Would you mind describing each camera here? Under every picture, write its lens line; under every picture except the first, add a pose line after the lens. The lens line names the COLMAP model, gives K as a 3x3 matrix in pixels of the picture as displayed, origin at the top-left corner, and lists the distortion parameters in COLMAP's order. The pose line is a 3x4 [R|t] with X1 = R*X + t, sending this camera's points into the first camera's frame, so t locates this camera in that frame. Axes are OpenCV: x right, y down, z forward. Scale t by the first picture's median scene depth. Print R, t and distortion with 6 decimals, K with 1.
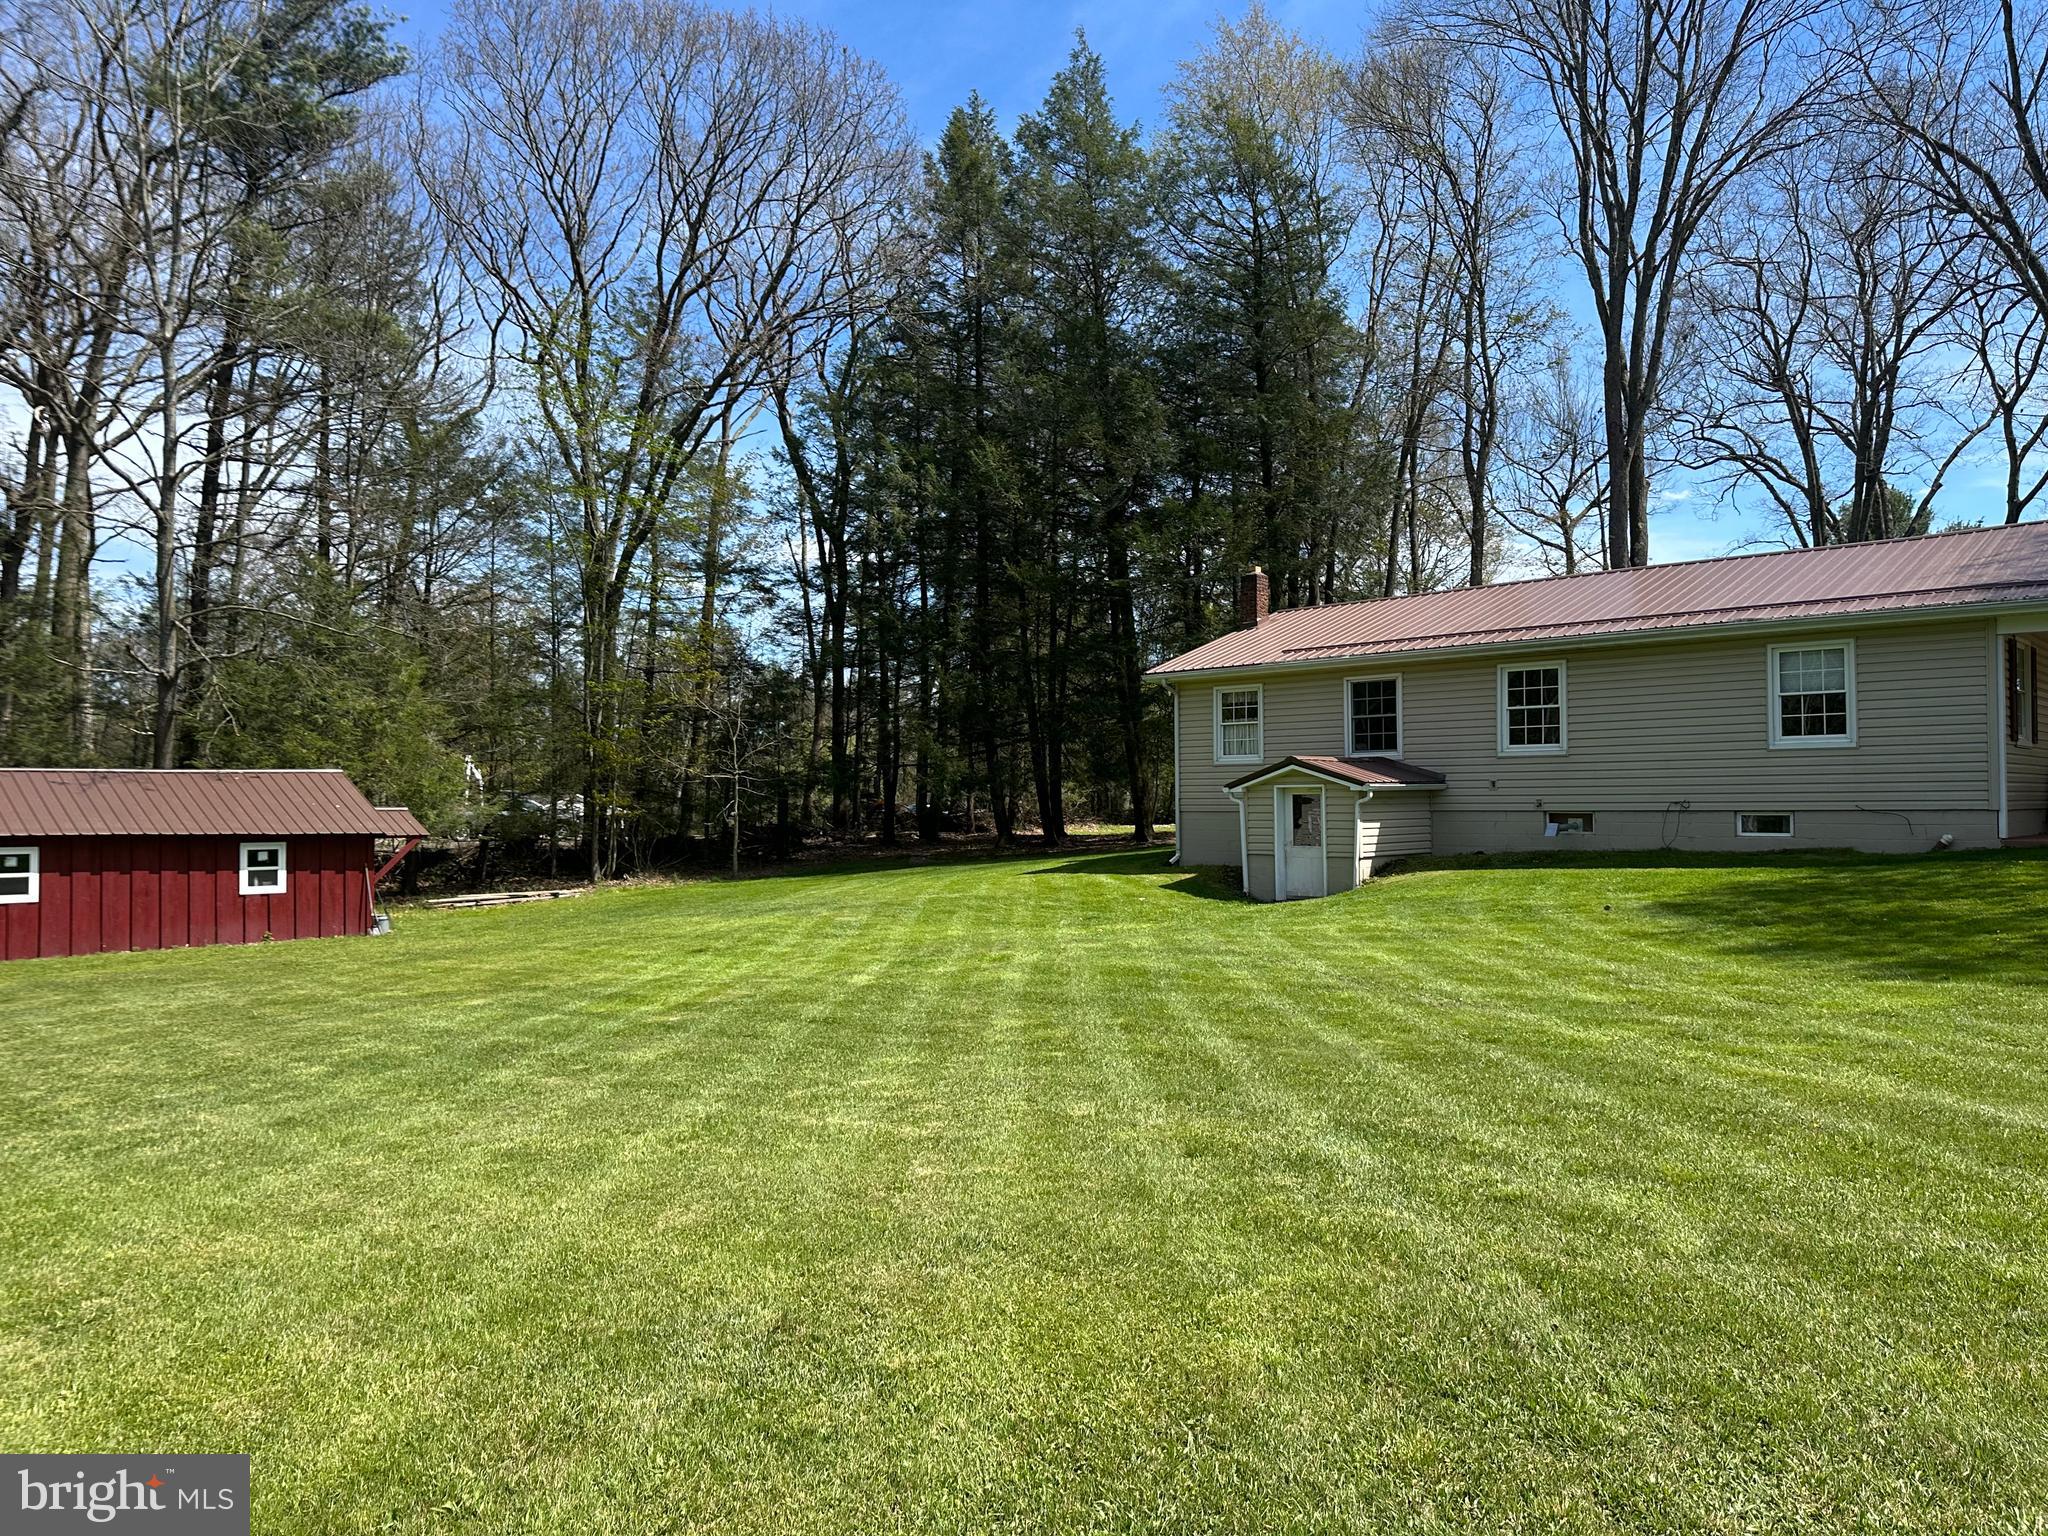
lens RADIAL K [[1439.3, 0, 1019.3], [0, 1439.3, 781.1], [0, 0, 1]] dist [0.064917, -0.066973]
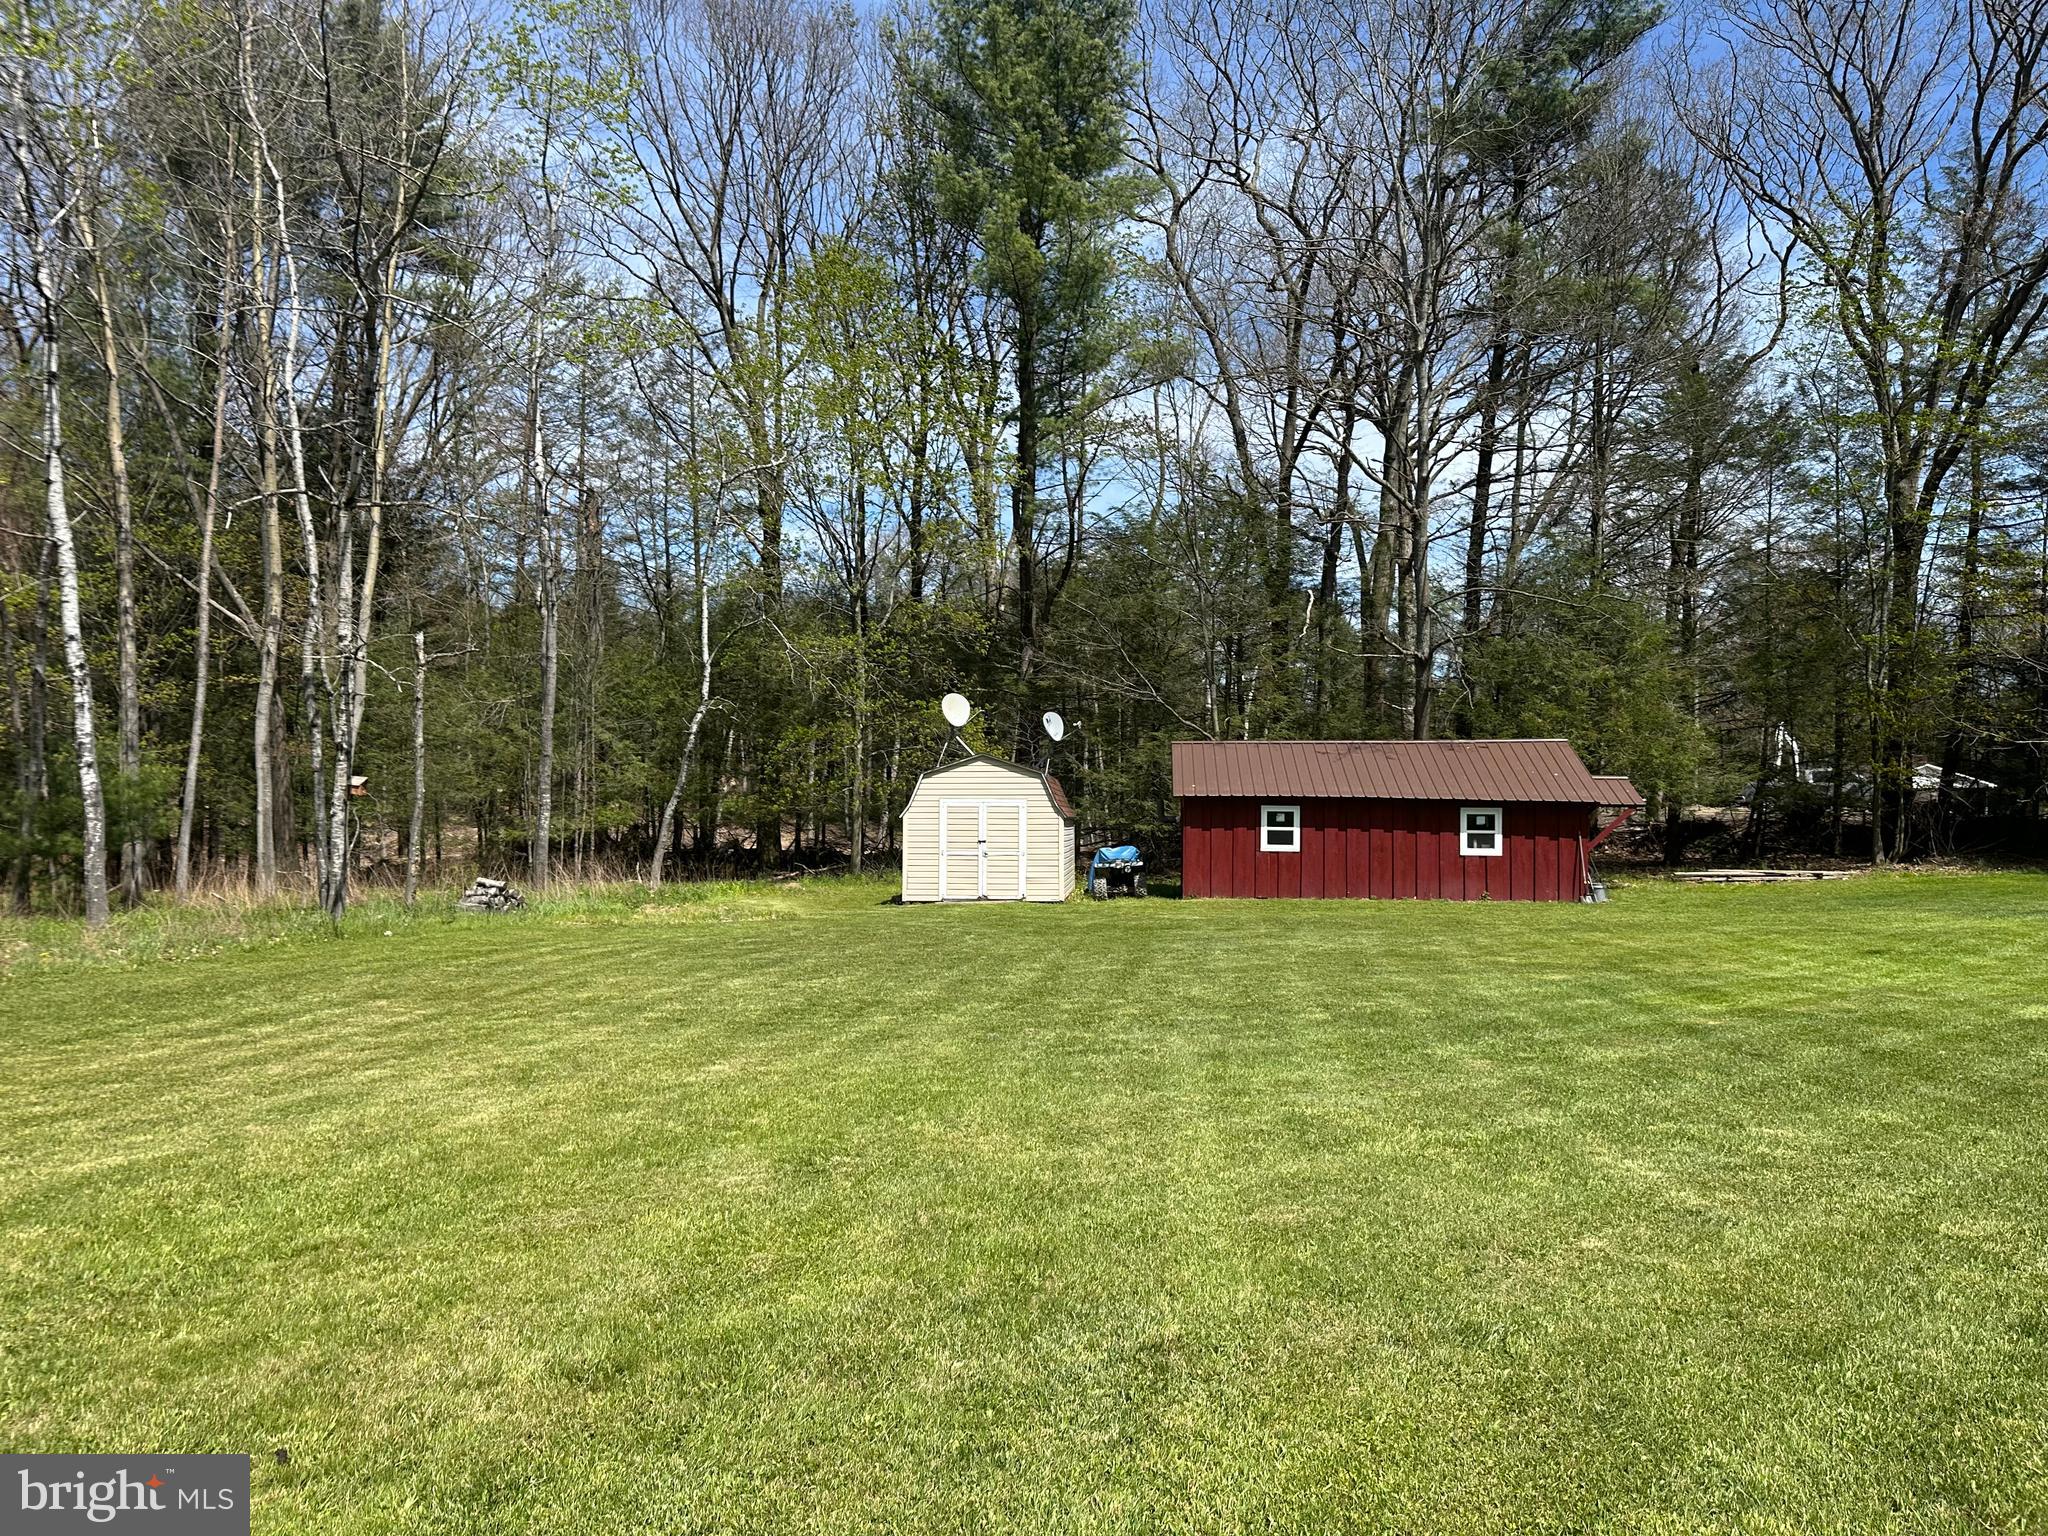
lens RADIAL K [[1439.3, 0, 1012.8], [0, 1439.3, 763.2], [0, 0, 1]] dist [0.064917, -0.066973]
pose [[0.631725, 0.003479, -0.775184, 0.085895], [0.003265, 0.999969, 0.007148, 0.000967], [0.775185, -0.007046, 0.631695, 0.064237]]
